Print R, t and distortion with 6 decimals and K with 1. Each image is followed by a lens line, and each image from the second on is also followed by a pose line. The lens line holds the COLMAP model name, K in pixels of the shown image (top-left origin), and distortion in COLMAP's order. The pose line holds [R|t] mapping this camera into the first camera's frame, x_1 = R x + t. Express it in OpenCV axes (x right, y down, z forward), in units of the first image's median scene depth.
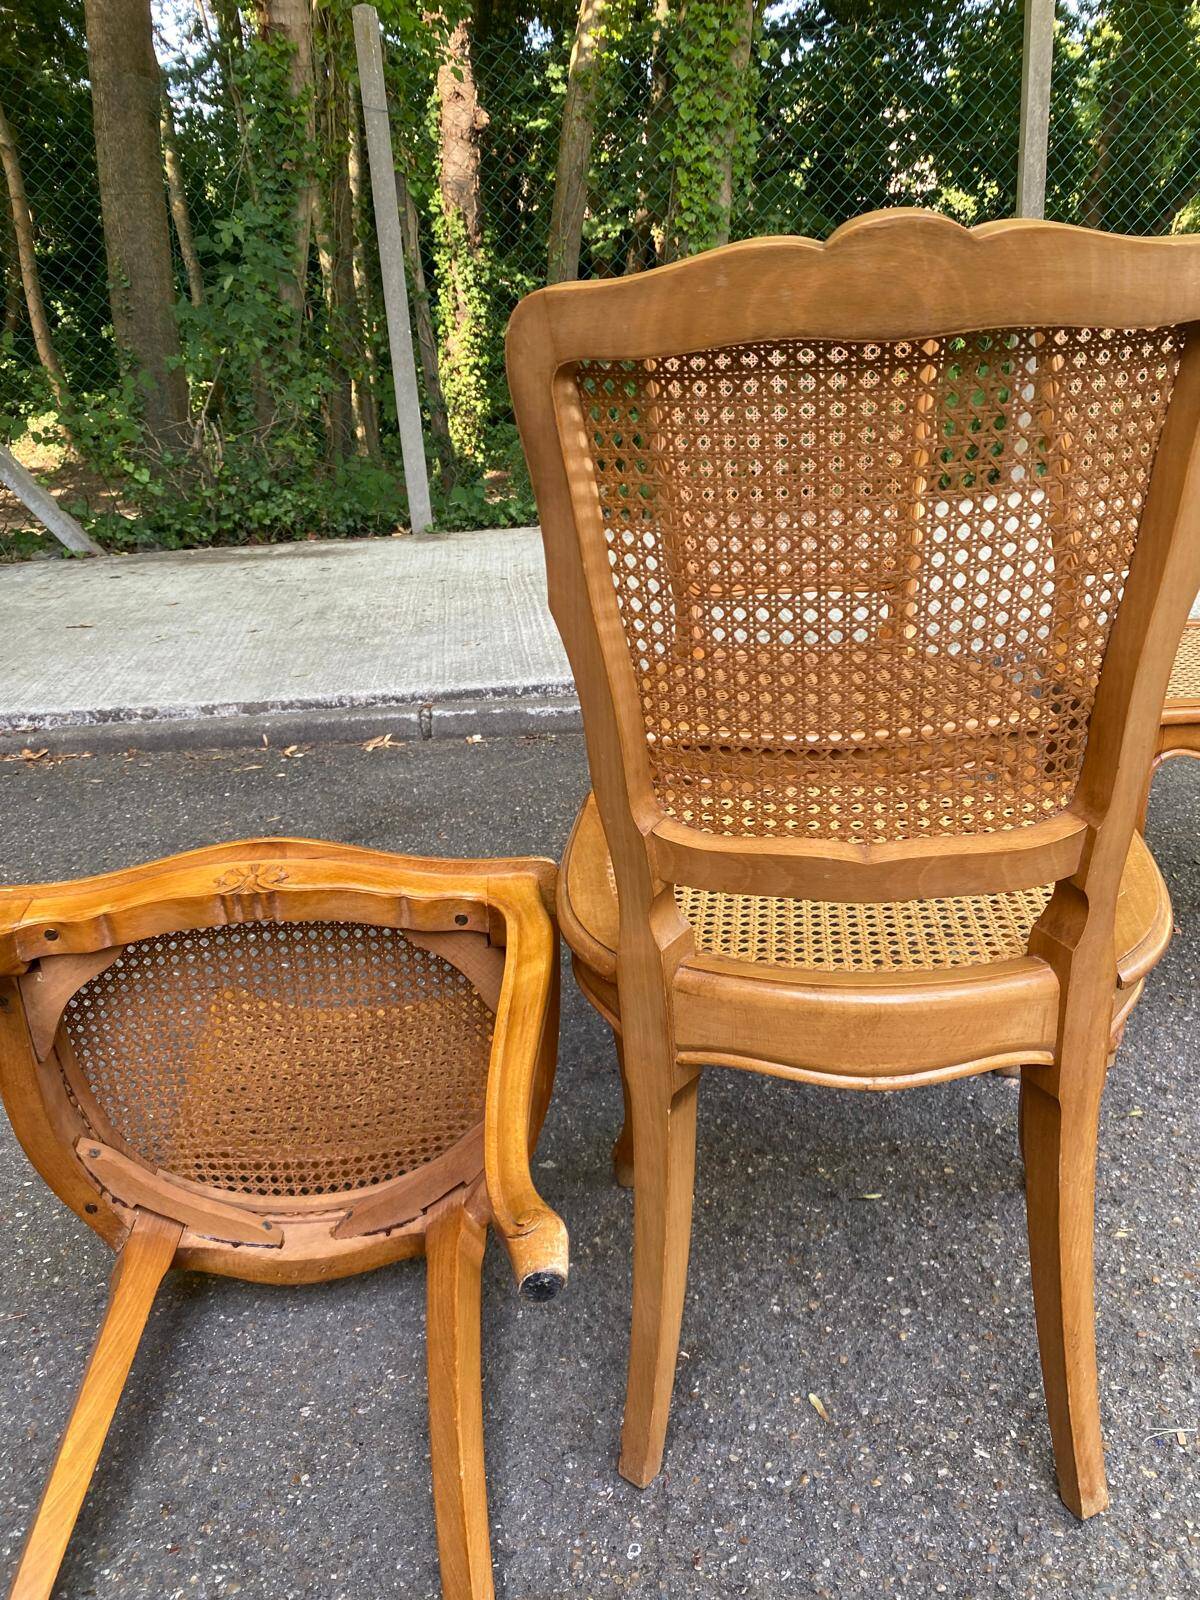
lens RADIAL K [[1221.9, 0, 624.4], [0, 1221.9, 795.6], [0, 0, 1]] dist [0.001749, 0.004745]
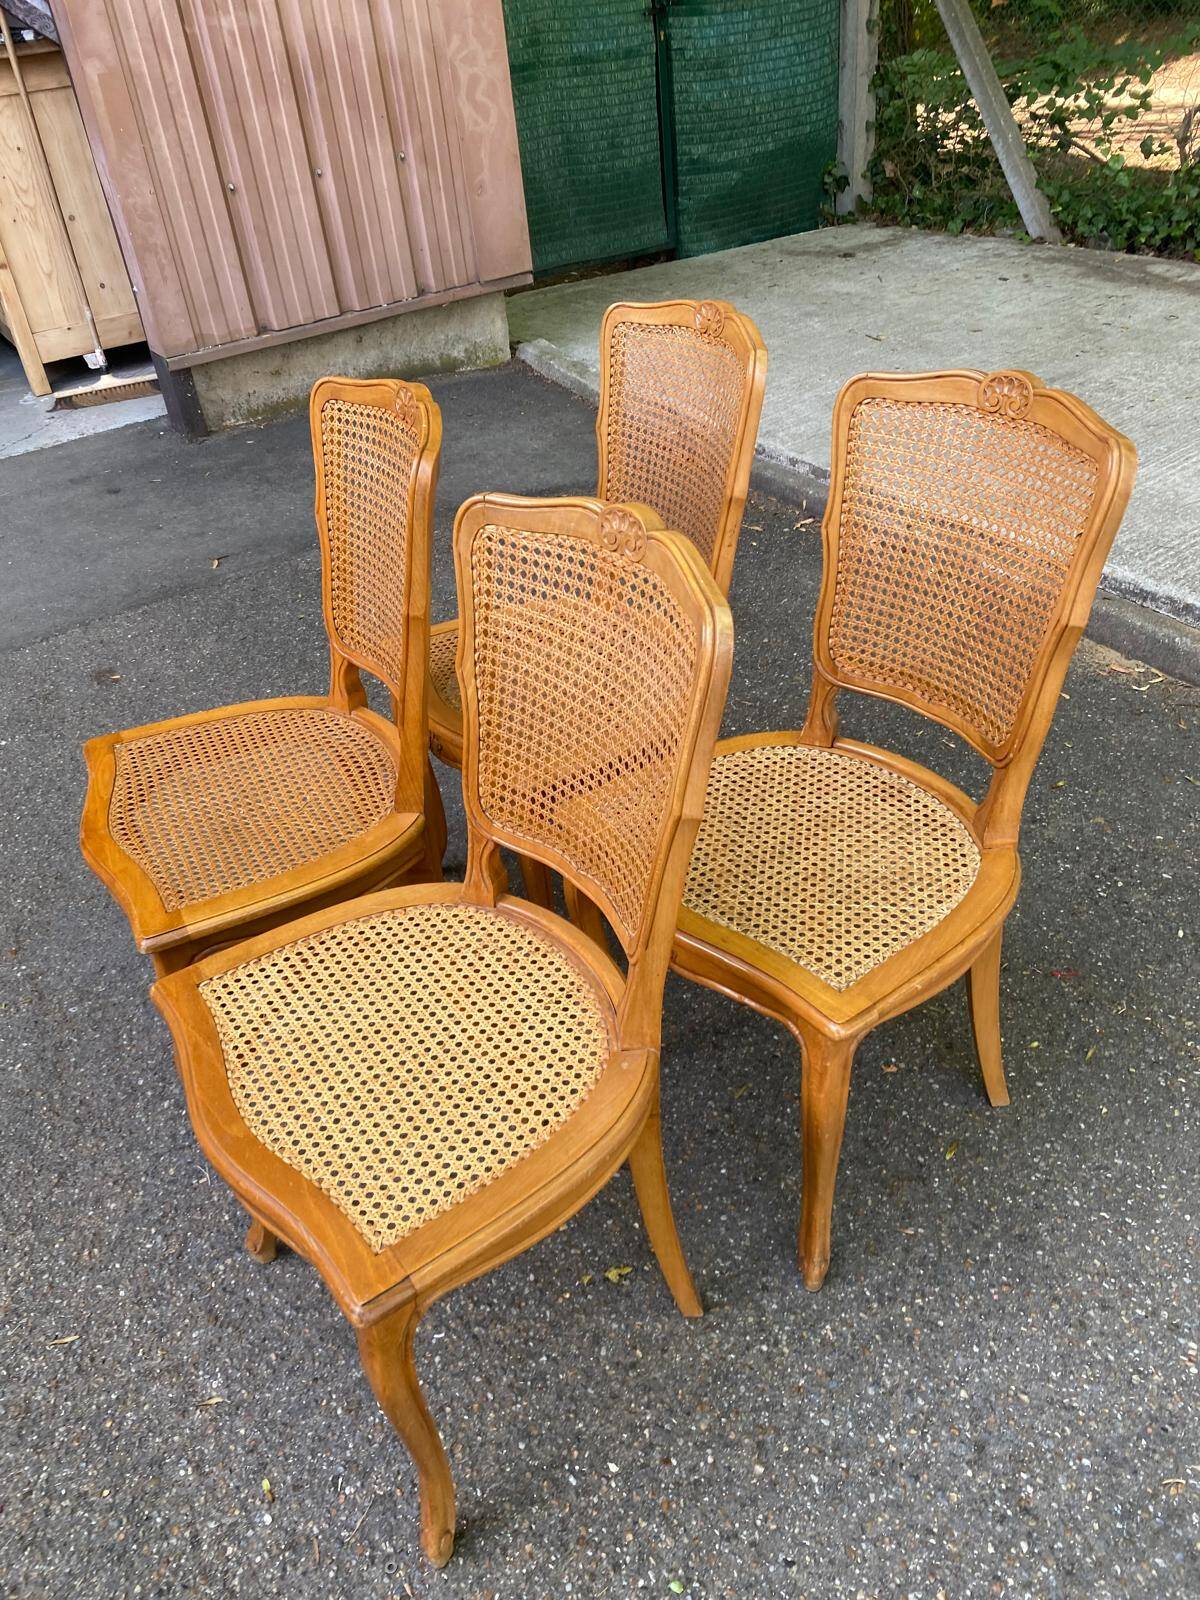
lens RADIAL K [[1221.9, 0, 592.5], [0, 1221.9, 797.6], [0, 0, 1]] dist [0.001749, 0.004745]
pose [[0.509745, 0.498650, -0.701077, 0.535610], [-0.246518, 0.865386, 0.436276, -0.254709], [0.824251, -0.049561, 0.564052, 0.174752]]
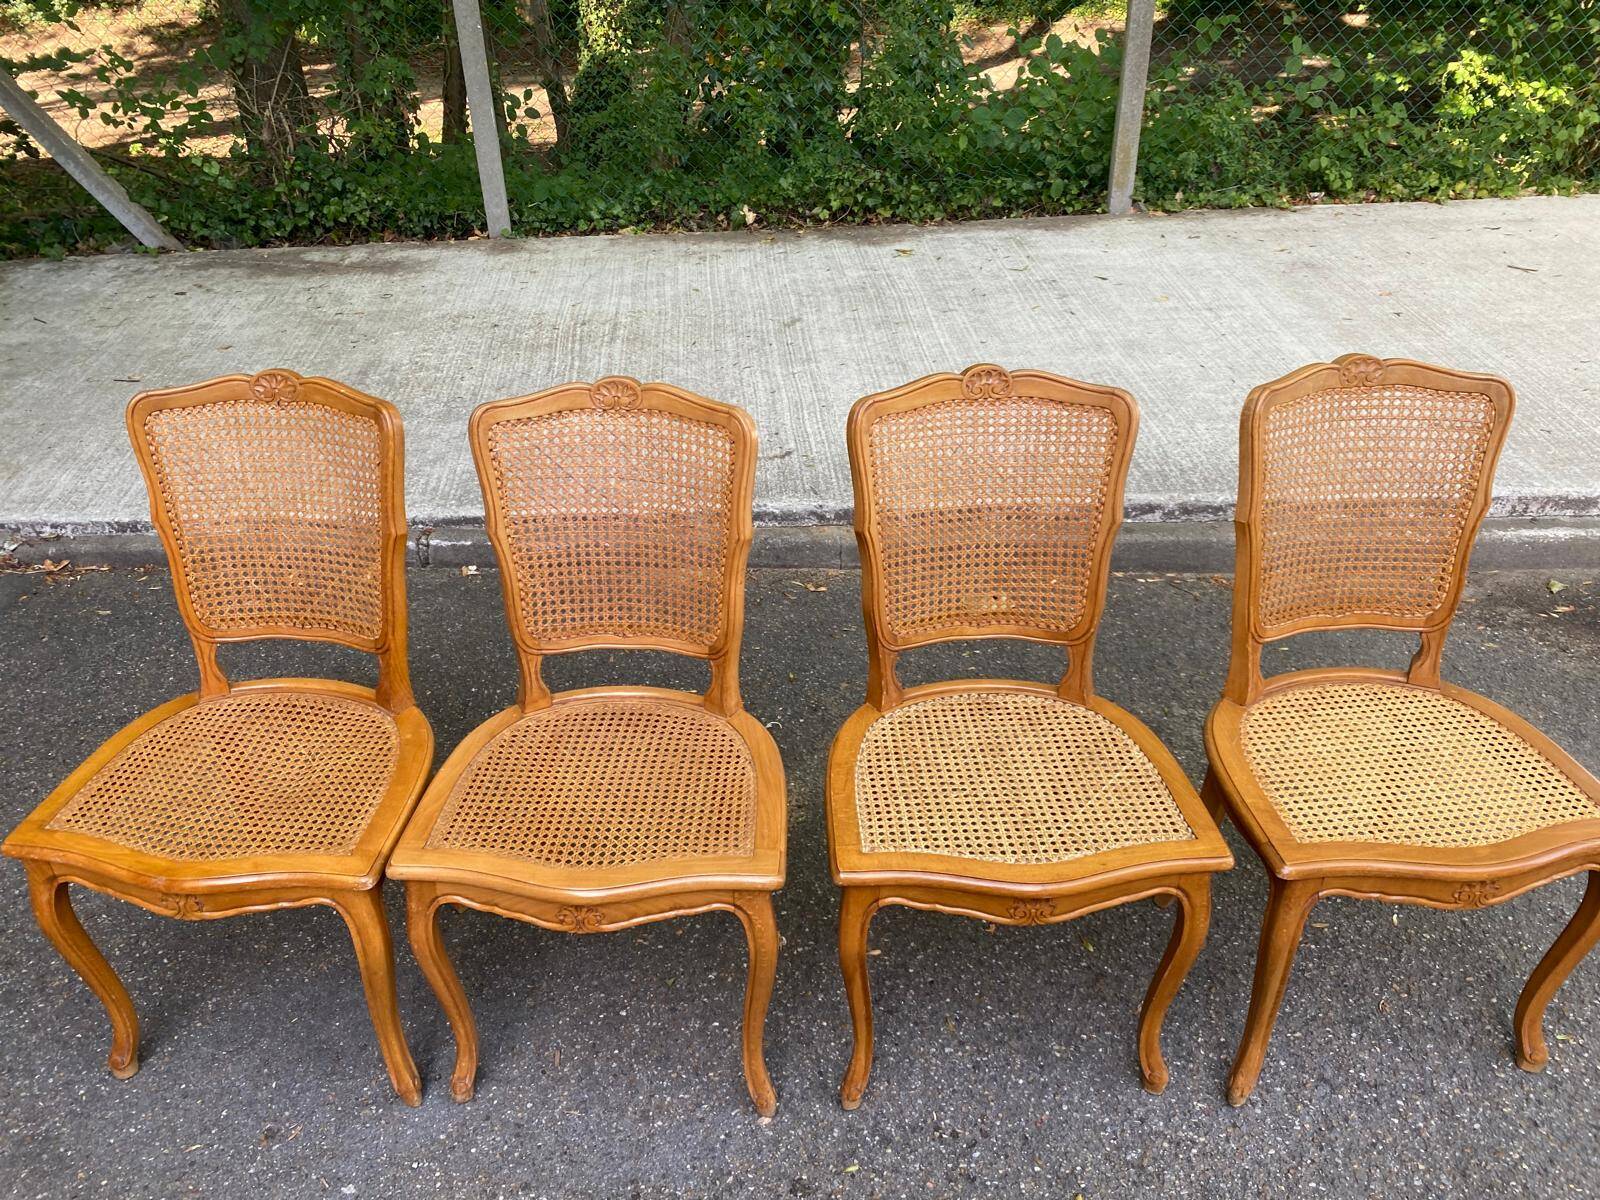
lens RADIAL K [[1221.9, 0, 771.3], [0, 1221.9, 613.9], [0, 0, 1]] dist [0.001749, 0.004745]
pose [[0.998465, 0.048219, -0.027256, 0.161821], [-0.041475, 0.977014, 0.209100, -0.234885], [0.036712, -0.207649, 0.977514, -0.018567]]
